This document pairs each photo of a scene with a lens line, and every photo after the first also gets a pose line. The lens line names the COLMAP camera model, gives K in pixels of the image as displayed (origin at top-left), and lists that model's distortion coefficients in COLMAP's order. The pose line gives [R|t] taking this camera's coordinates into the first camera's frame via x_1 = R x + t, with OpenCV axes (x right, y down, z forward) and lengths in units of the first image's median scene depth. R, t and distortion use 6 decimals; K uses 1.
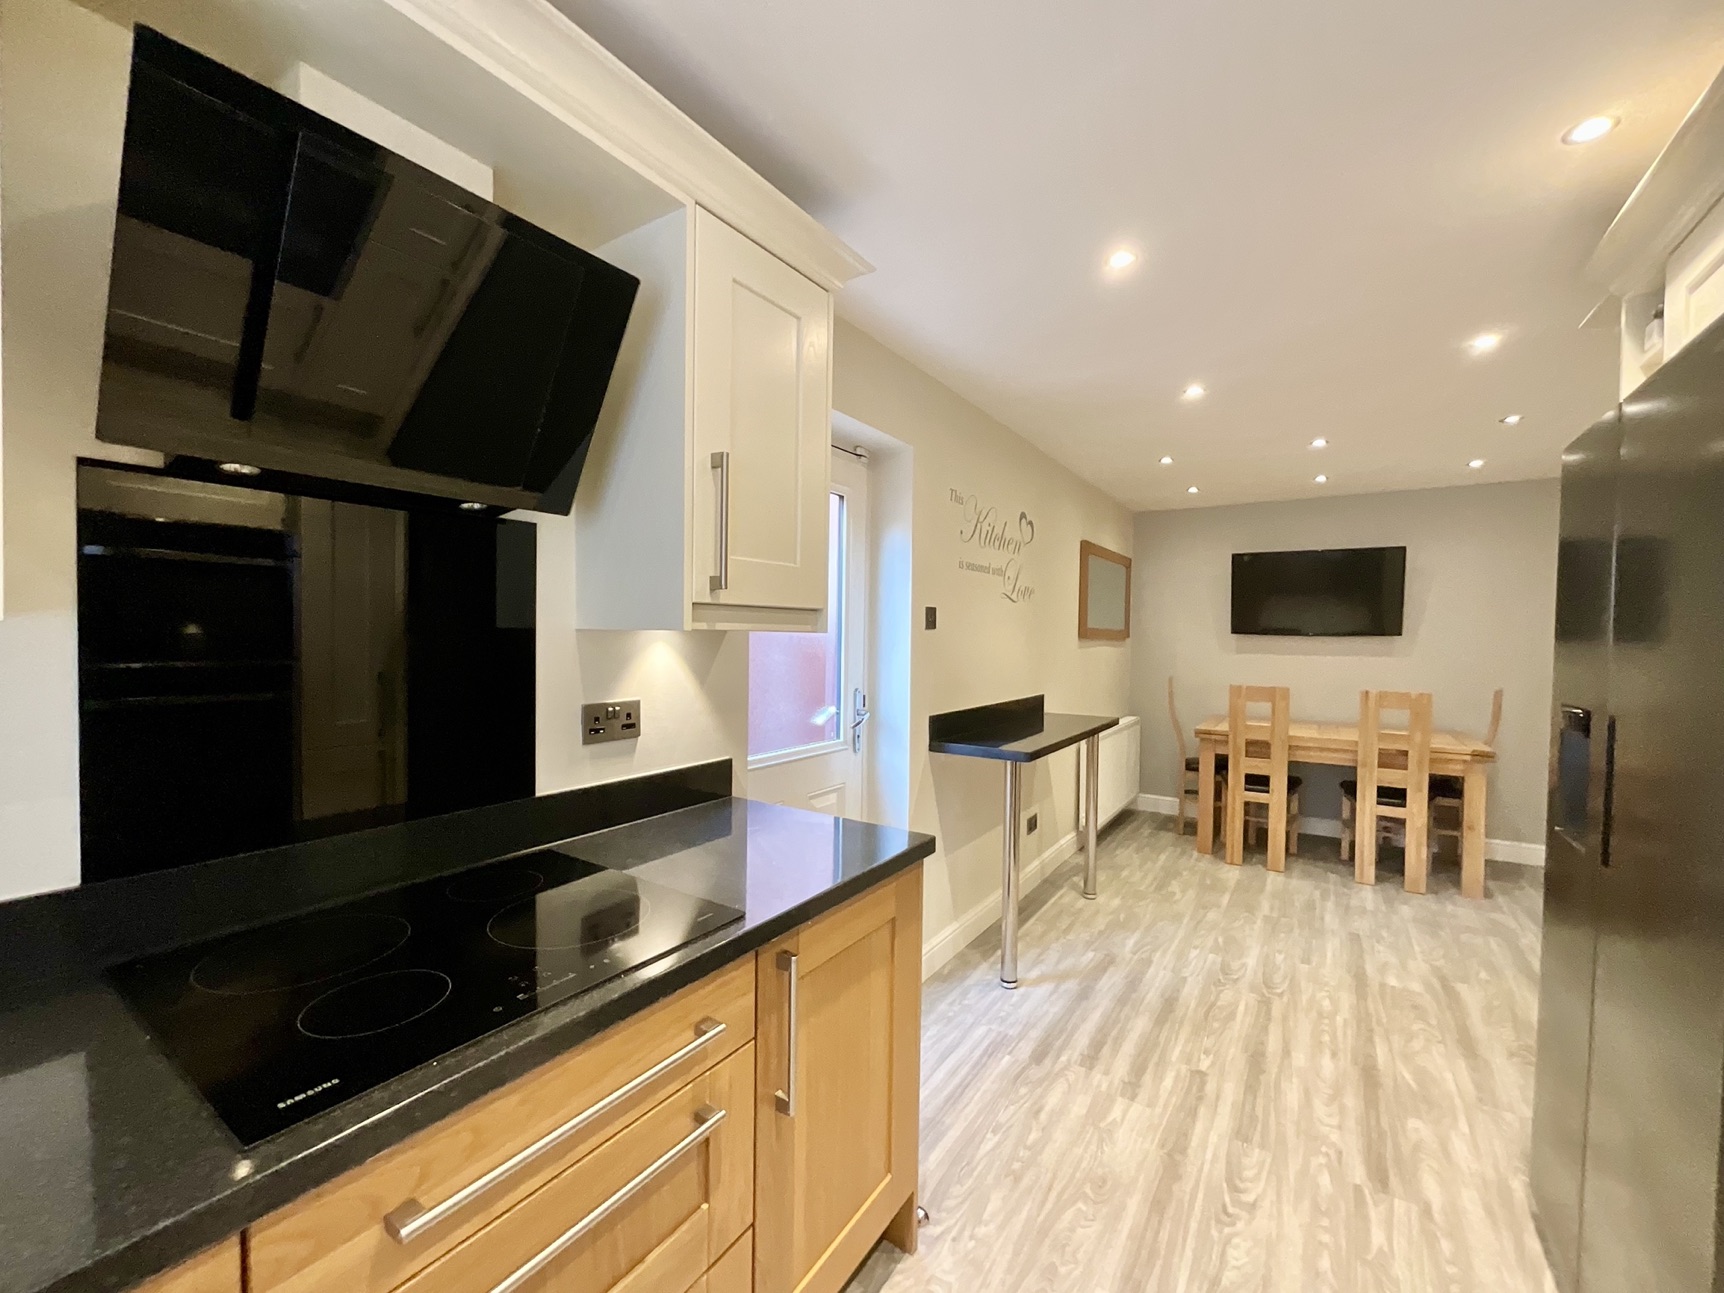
lens RADIAL K [[696.0, 0, 864.0], [0, 696.0, 655.5], [0, 0, 1]] dist [-0.000799, 0.000587]
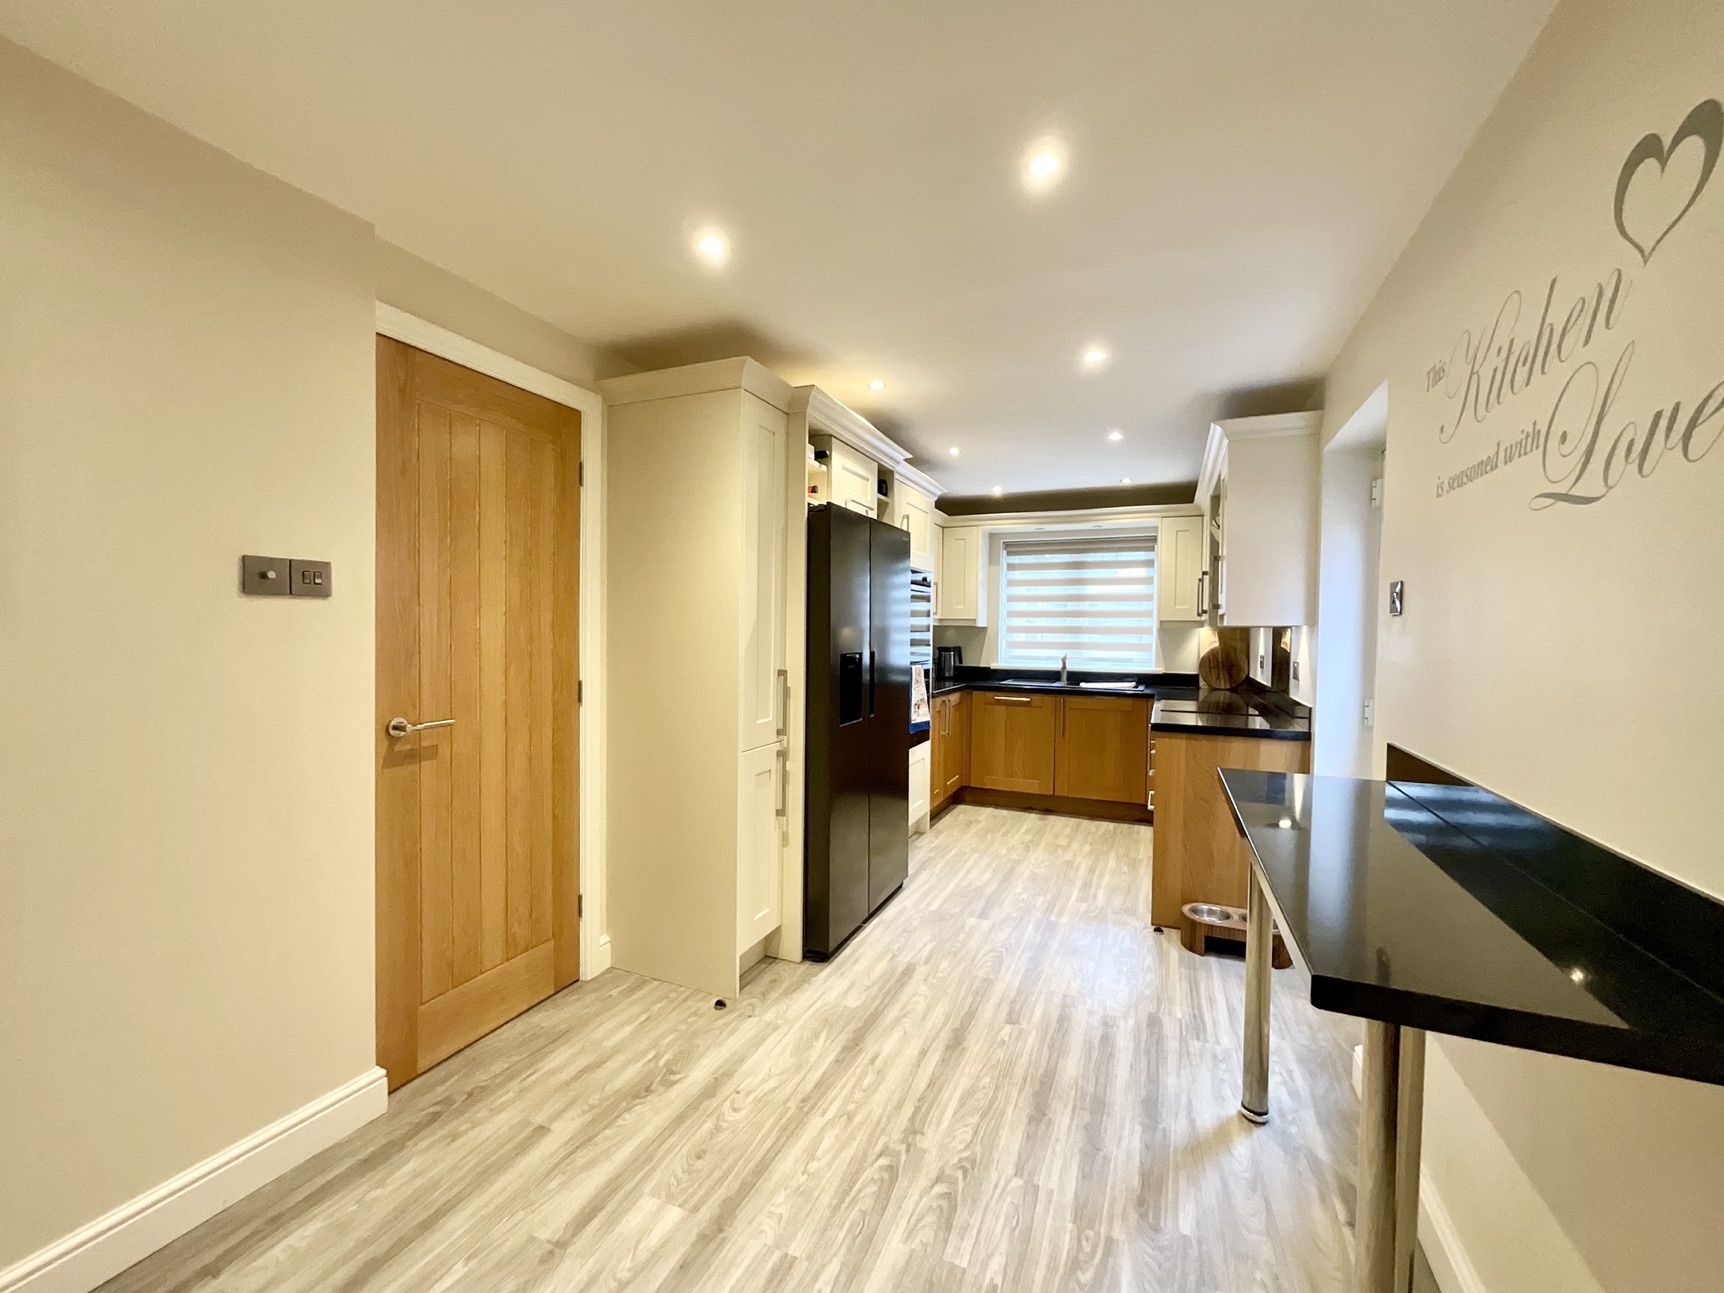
lens RADIAL K [[696.0, 0, 861.1], [0, 696.0, 648.3], [0, 0, 1]] dist [-0.000799, 0.000587]
pose [[-0.983790, -0.017585, -0.178462, 0.856407], [-0.027027, 0.998352, 0.050616, -0.029668], [0.177278, 0.054619, -0.982644, 1.861715]]
